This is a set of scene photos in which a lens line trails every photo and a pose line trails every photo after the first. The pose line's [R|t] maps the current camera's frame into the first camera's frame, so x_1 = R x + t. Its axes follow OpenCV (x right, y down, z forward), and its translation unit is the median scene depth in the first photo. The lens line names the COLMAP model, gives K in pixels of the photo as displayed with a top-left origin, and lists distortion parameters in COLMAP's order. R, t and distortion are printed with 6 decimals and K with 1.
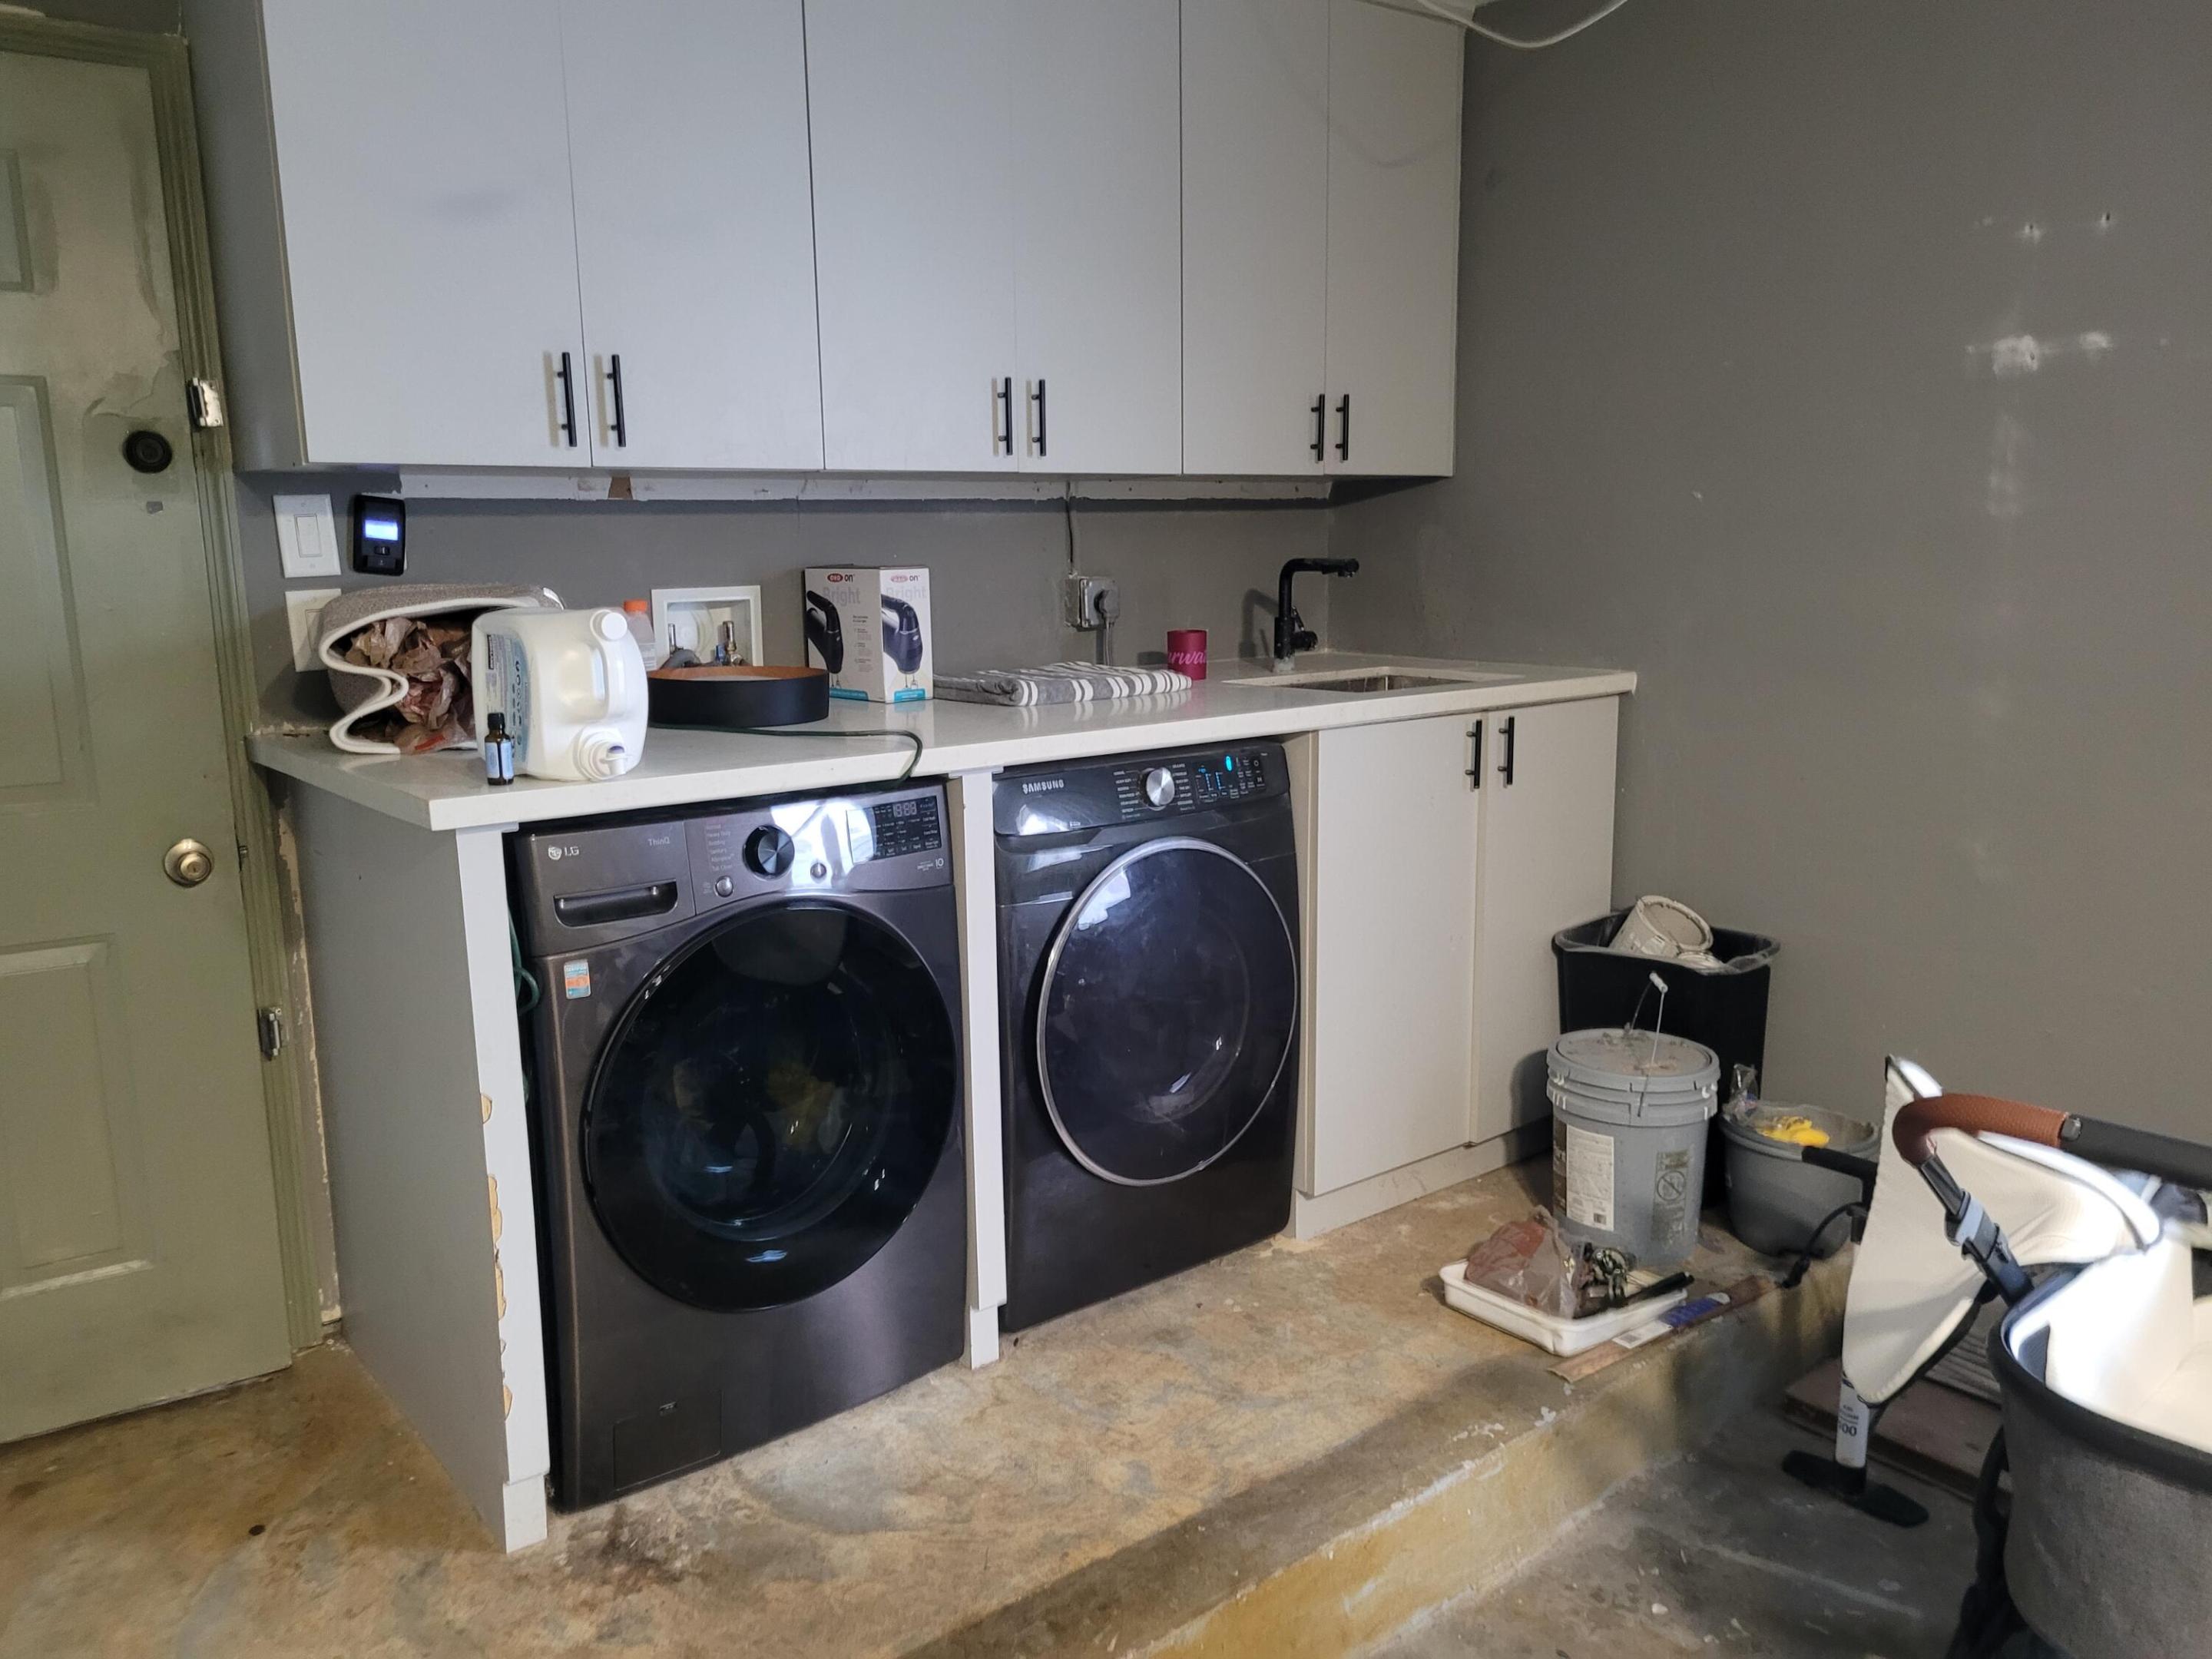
lens RADIAL K [[1669.6, 0, 1106.0], [0, 1669.6, 829.5], [0, 0, 1]] dist [0.036976, -0.007372]
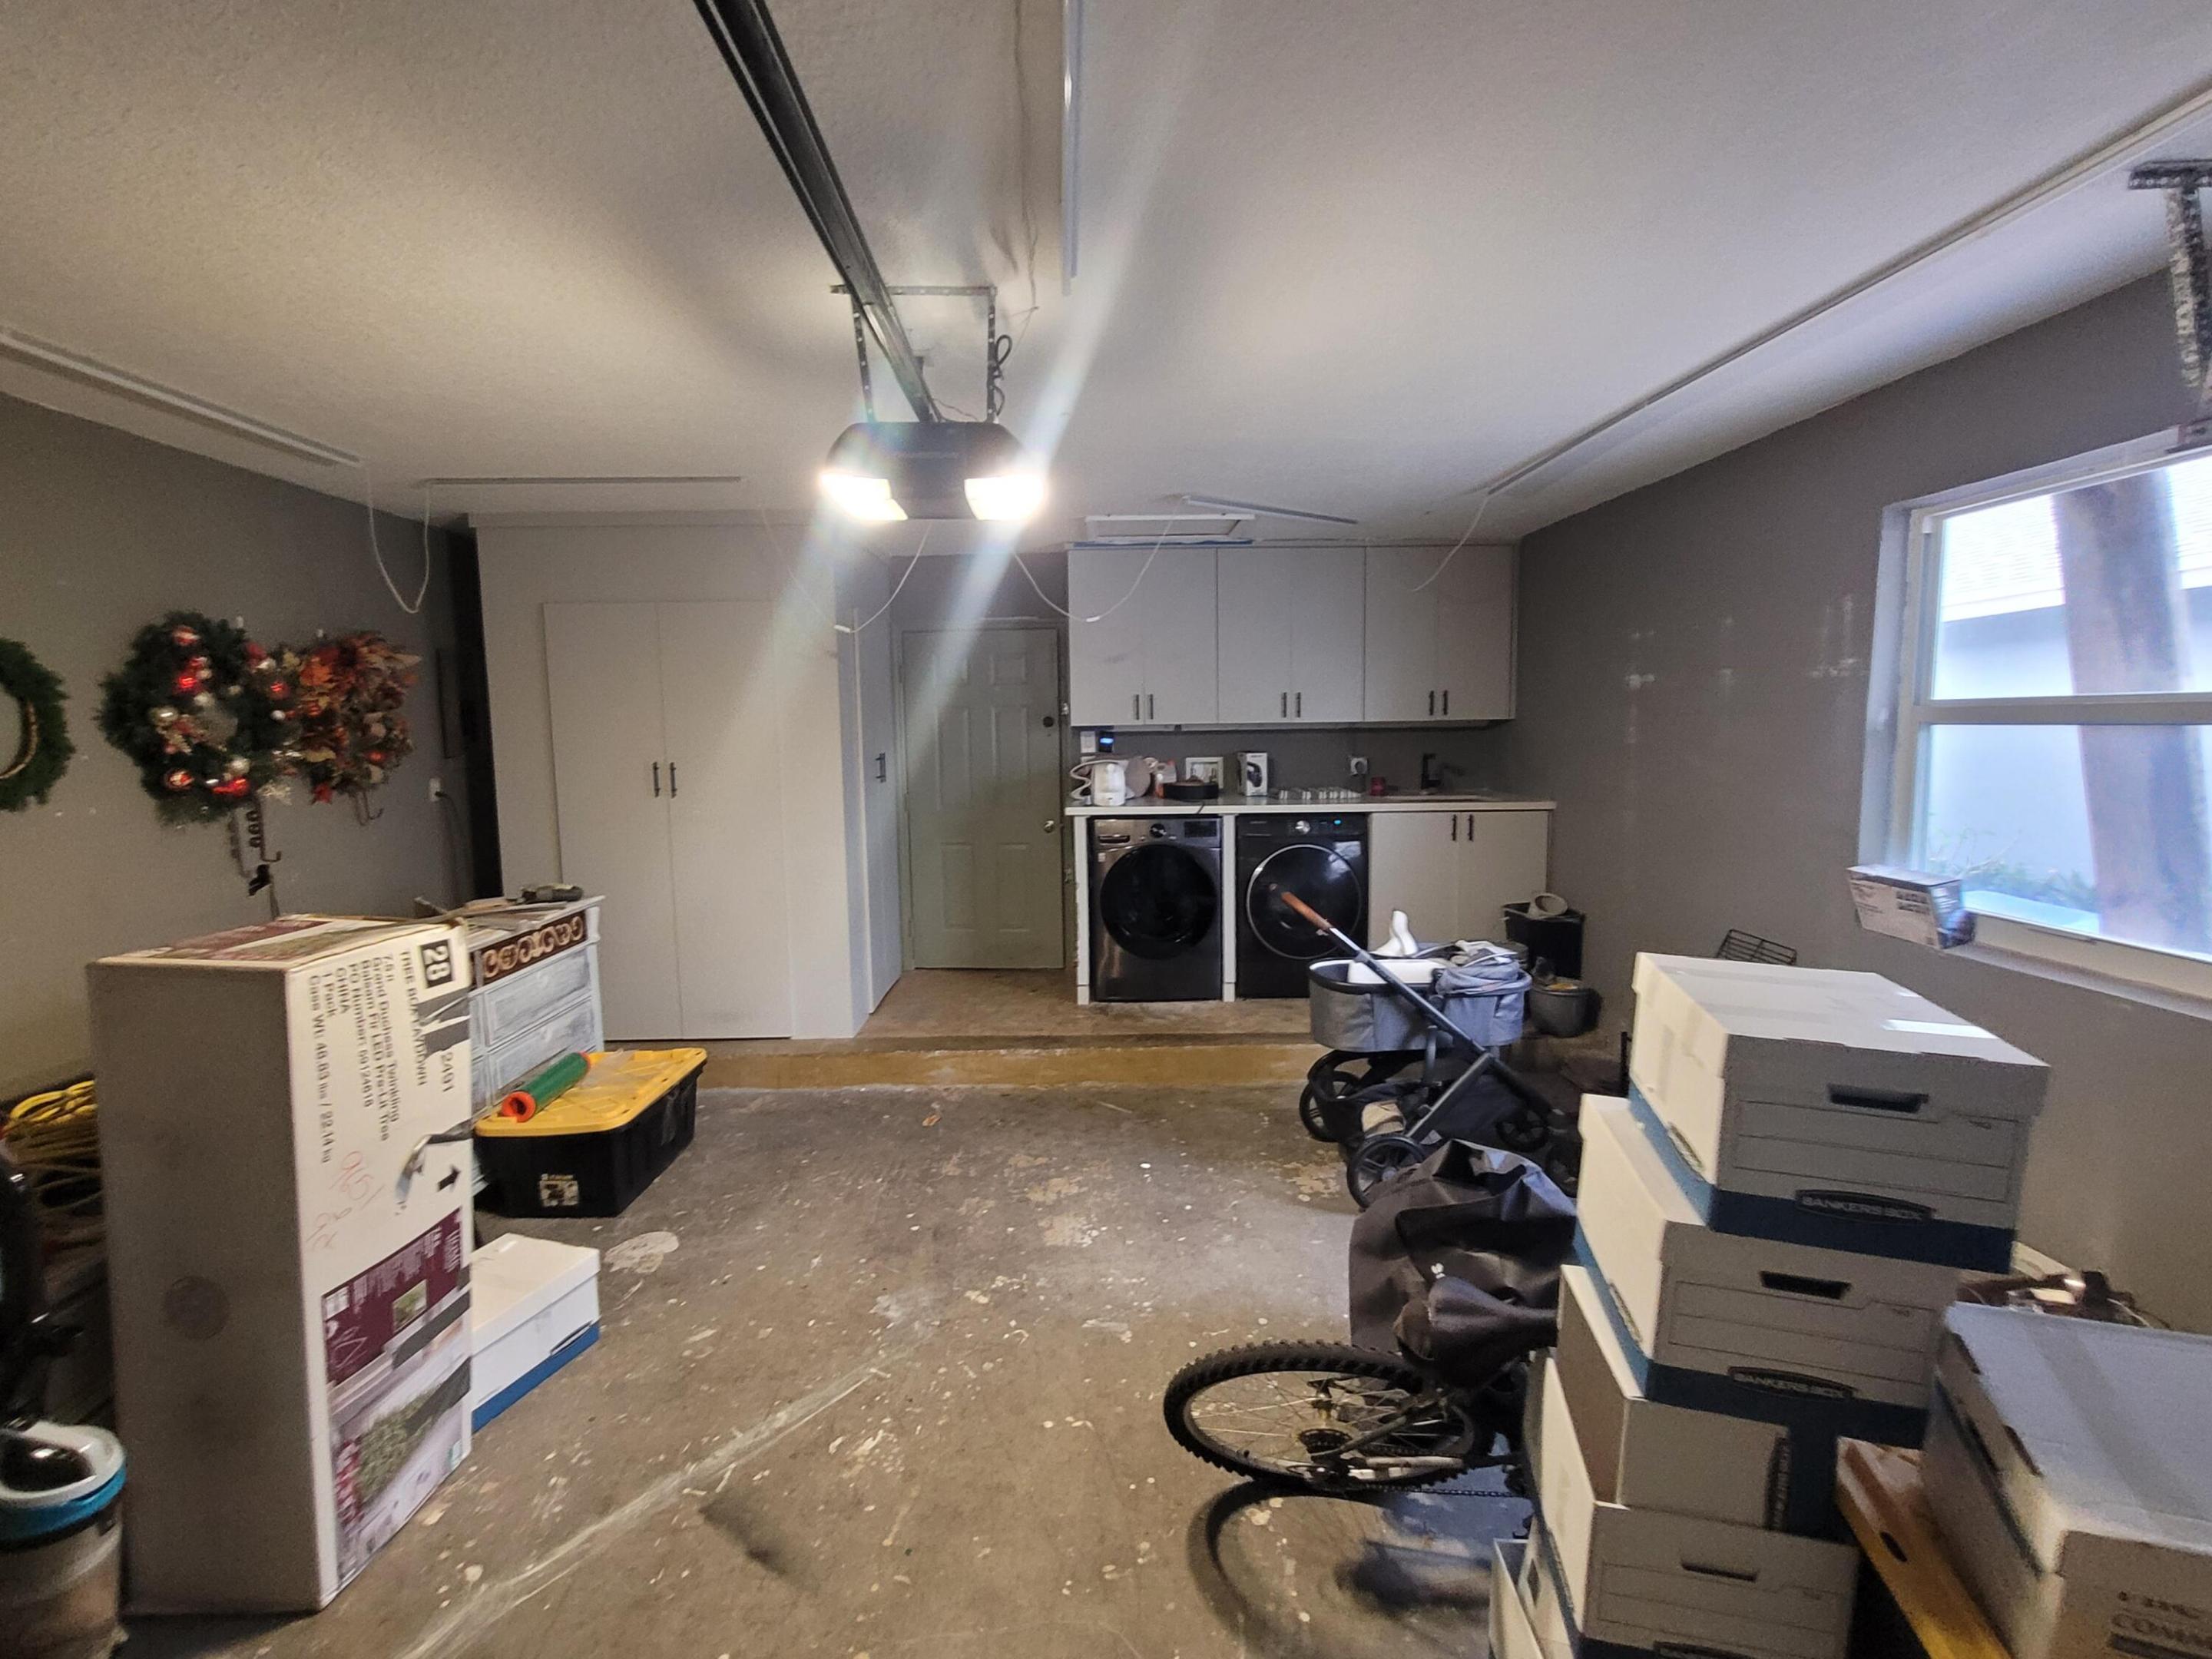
lens RADIAL K [[868.5, 0, 1104.8], [0, 868.5, 821.7], [0, 0, 1]] dist [0.001091, 0.000394]
pose [[0.812893, 0.066600, -0.578592, 0.646018], [-0.102975, 0.994224, -0.030232, 0.050267], [0.573237, 0.084157, 0.815056, -0.496062]]
